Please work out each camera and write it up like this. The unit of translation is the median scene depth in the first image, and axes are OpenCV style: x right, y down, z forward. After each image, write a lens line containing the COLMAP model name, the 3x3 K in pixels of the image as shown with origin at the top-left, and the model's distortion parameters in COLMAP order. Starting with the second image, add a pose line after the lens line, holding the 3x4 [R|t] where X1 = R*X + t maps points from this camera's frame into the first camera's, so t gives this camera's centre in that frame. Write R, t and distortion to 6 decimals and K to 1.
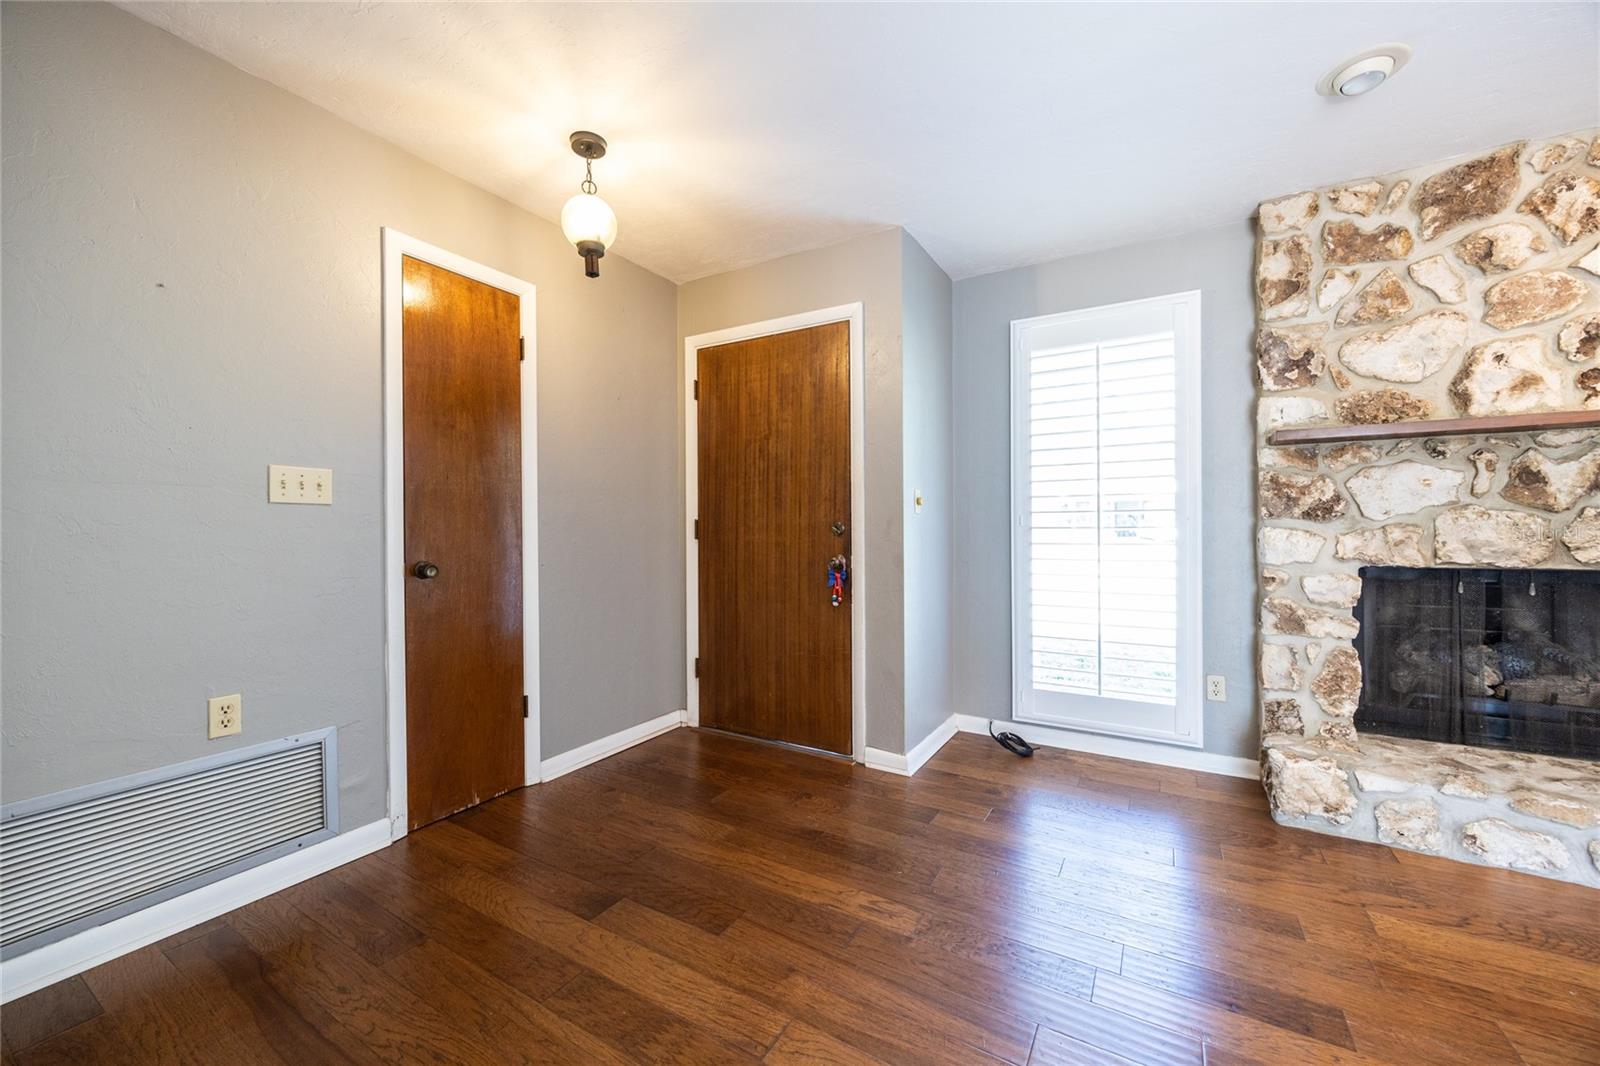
lens RADIAL K [[620.8, 0, 797.4], [0, 620.8, 526.9], [0, 0, 1]] dist [-0.005674, 0.000591]
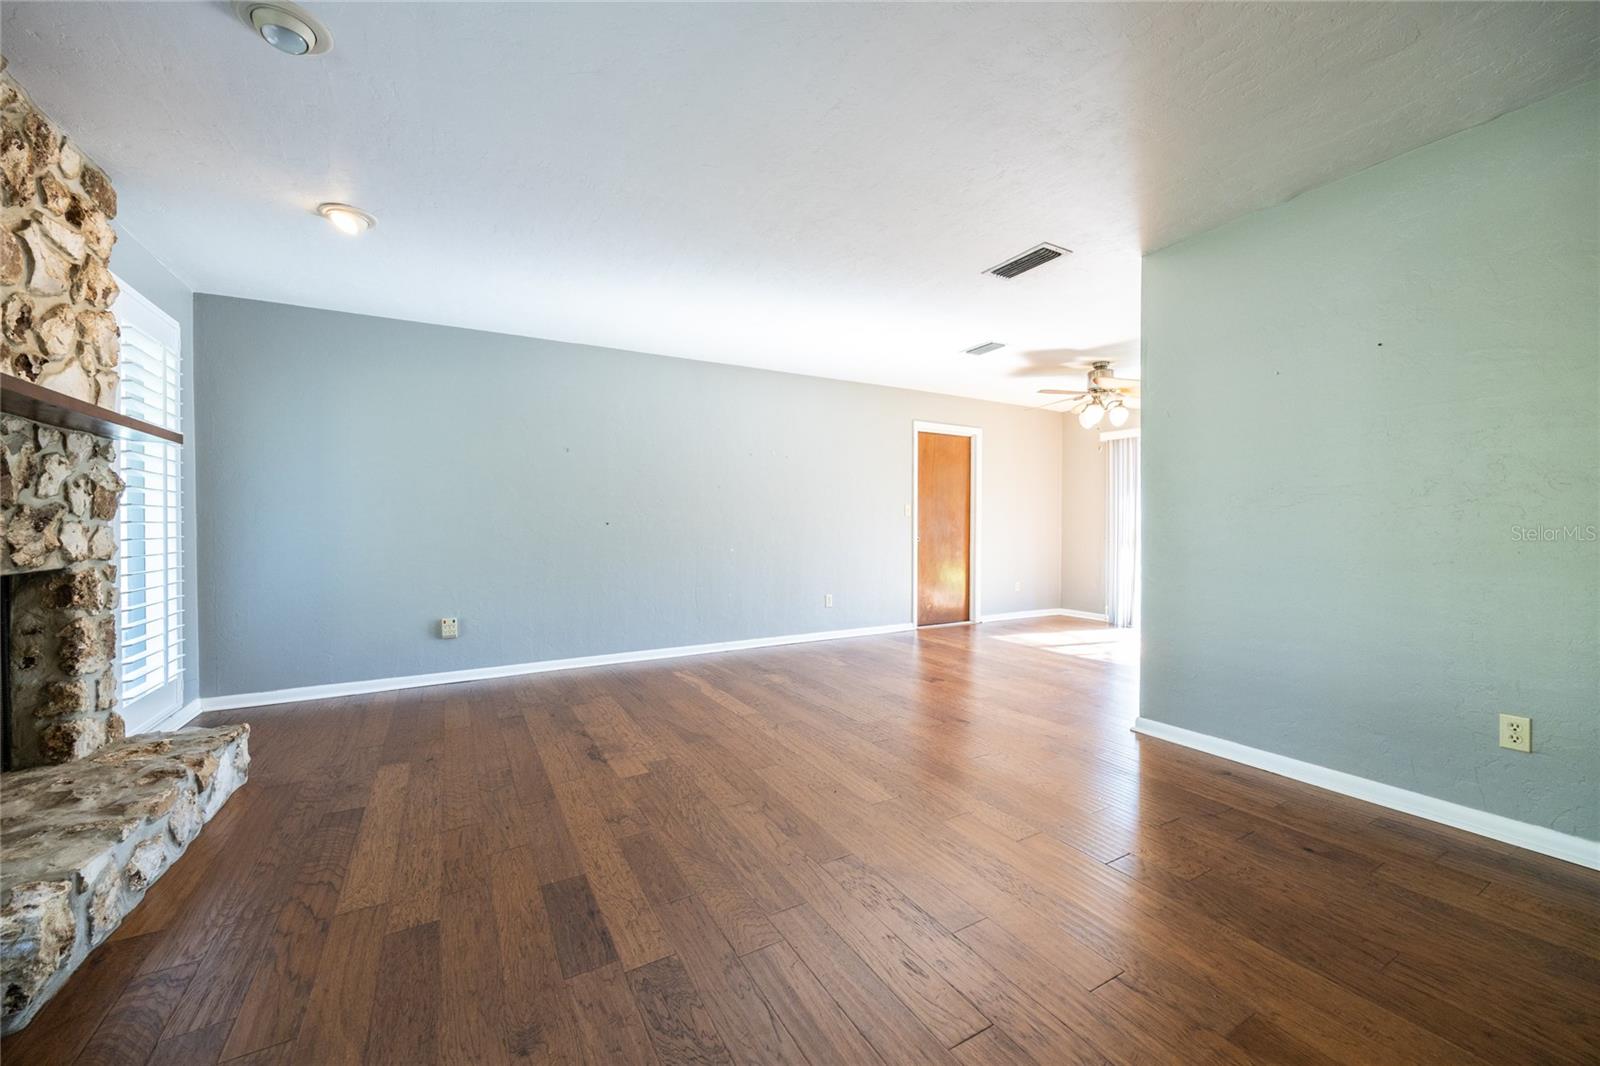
lens RADIAL K [[620.8, 0, 809.0], [0, 620.8, 528.5], [0, 0, 1]] dist [-0.005674, 0.000591]
pose [[-0.874366, 0.006291, 0.485226, -0.151289], [0.009157, 0.999952, 0.003537, 0.008934], [-0.485180, 0.007535, -0.874382, 1.044706]]
